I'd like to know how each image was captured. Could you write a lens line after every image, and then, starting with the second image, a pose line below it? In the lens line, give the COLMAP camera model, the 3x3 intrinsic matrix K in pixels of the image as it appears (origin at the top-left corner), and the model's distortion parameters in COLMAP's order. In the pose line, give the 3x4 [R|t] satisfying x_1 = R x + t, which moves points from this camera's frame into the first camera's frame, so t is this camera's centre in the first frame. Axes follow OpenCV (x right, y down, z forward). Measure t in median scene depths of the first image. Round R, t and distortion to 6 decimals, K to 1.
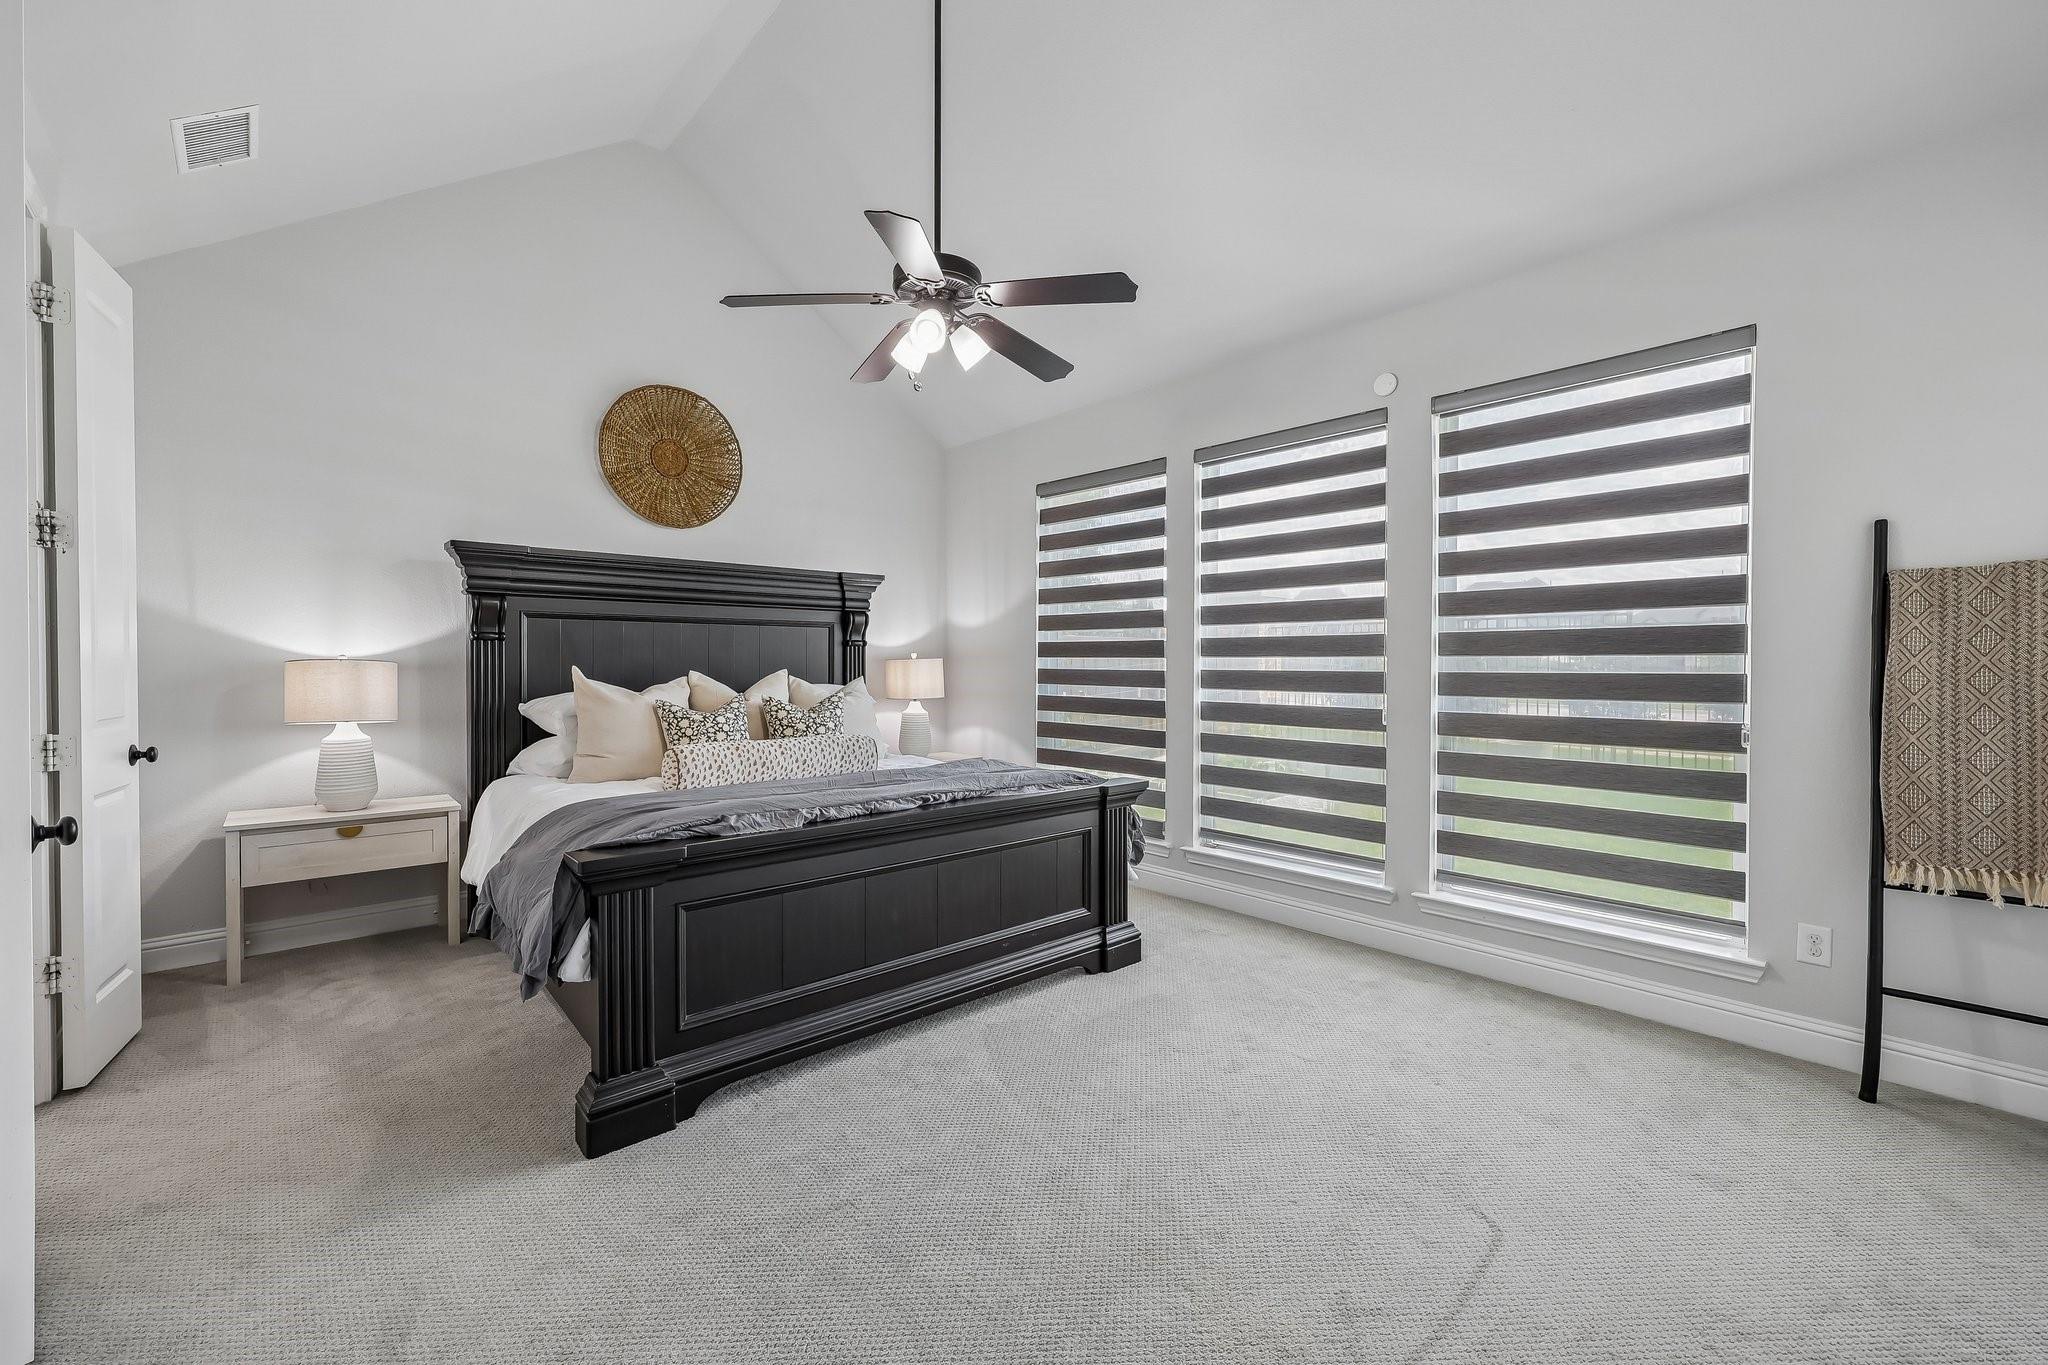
lens RADIAL K [[840.7, 0, 1015.6], [0, 840.7, 684.7], [0, 0, 1]] dist [-0.002716, -0.000236]
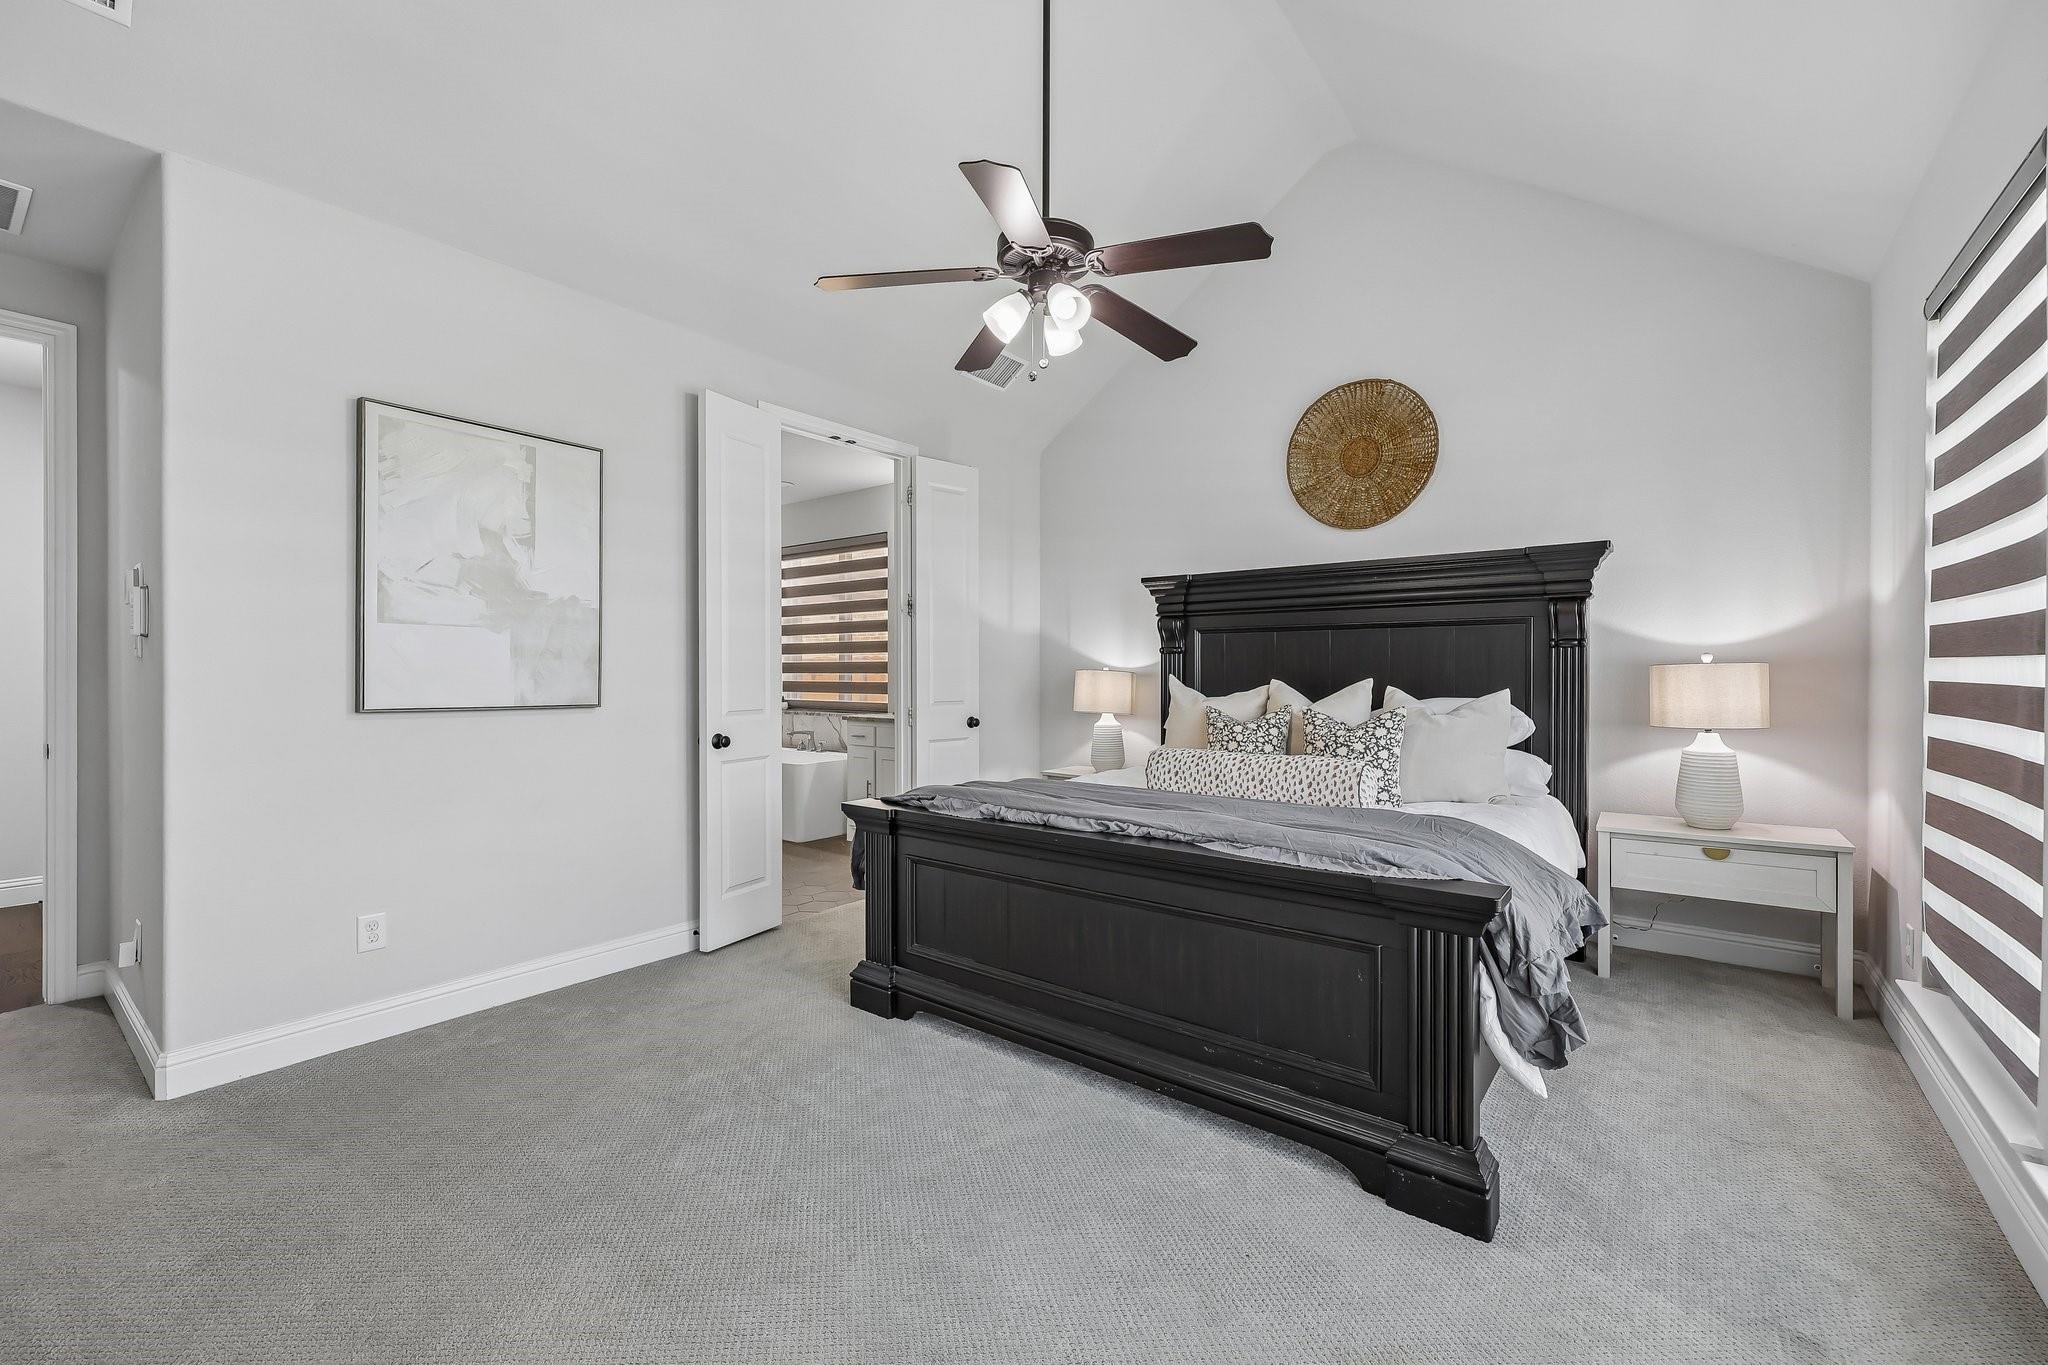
lens RADIAL K [[840.7, 0, 1017.2], [0, 840.7, 667.7], [0, 0, 1]] dist [-0.002716, -0.000236]
pose [[0.175158, -0.004224, -0.984531, 0.545143], [-0.023198, 0.999695, -0.008416, -0.015559], [0.984267, 0.024313, 0.175007, 0.542423]]
